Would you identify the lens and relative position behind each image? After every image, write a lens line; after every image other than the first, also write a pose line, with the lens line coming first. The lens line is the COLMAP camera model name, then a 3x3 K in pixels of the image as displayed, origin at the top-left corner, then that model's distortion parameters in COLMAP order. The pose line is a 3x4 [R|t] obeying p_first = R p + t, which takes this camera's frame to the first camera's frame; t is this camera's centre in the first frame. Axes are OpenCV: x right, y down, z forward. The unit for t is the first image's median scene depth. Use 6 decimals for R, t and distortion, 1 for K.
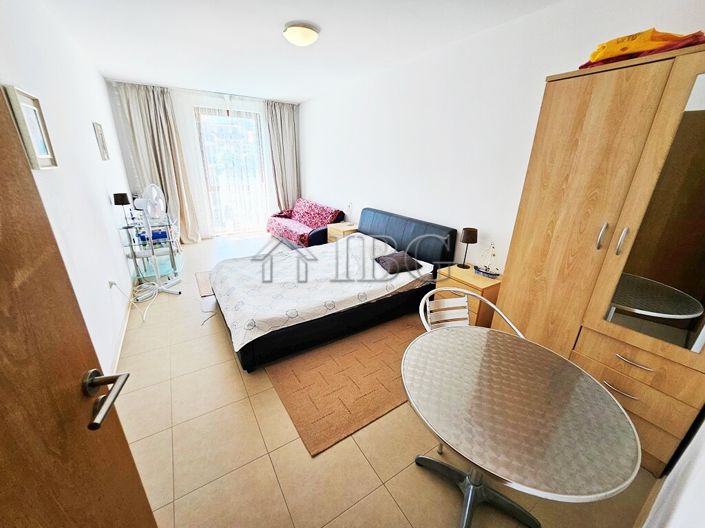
lens RADIAL K [[278.8, 0, 348.4], [0, 278.8, 261.1], [0, 0, 1]] dist [-0.002815, 0.000160]
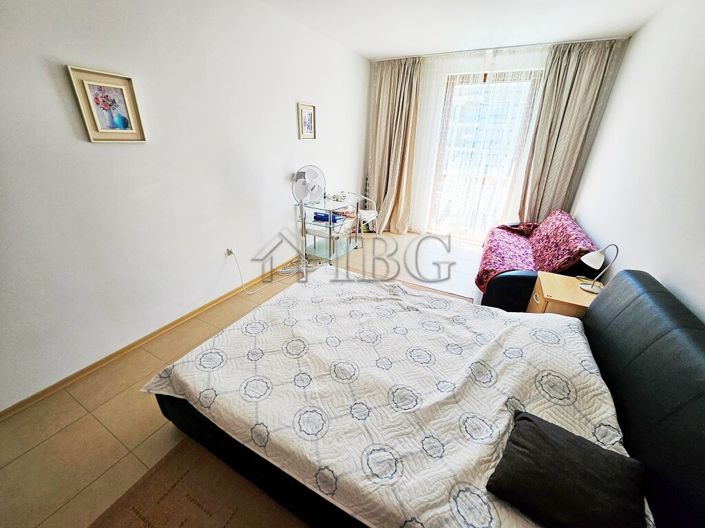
lens RADIAL K [[278.8, 0, 348.4], [0, 278.8, 261.1], [0, 0, 1]] dist [-0.002815, 0.000160]
pose [[0.496880, 0.349706, -0.794239, 0.138492], [-0.312388, 0.925937, 0.212261, -0.133360], [0.809644, 0.142643, 0.569323, 0.376731]]
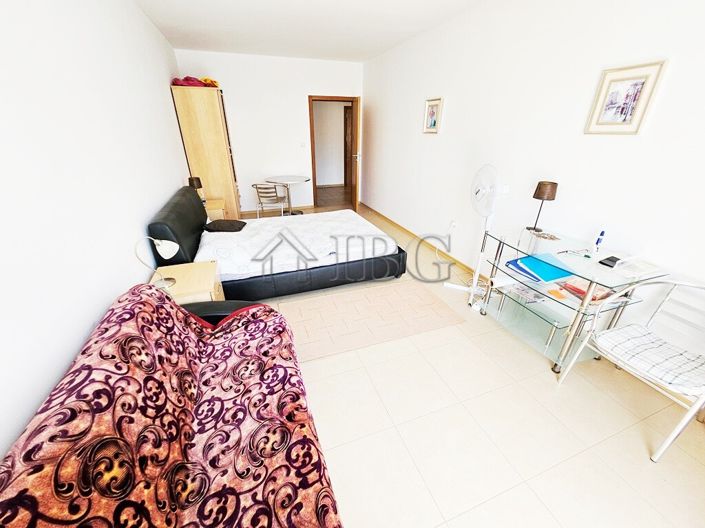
lens RADIAL K [[278.8, 0, 348.4], [0, 278.8, 261.1], [0, 0, 1]] dist [-0.002815, 0.000160]
pose [[-0.979166, -0.093468, 0.180272, -0.300266], [0.063344, 0.702874, 0.708488, -0.399427], [-0.192930, 0.705146, -0.682310, 1.085656]]
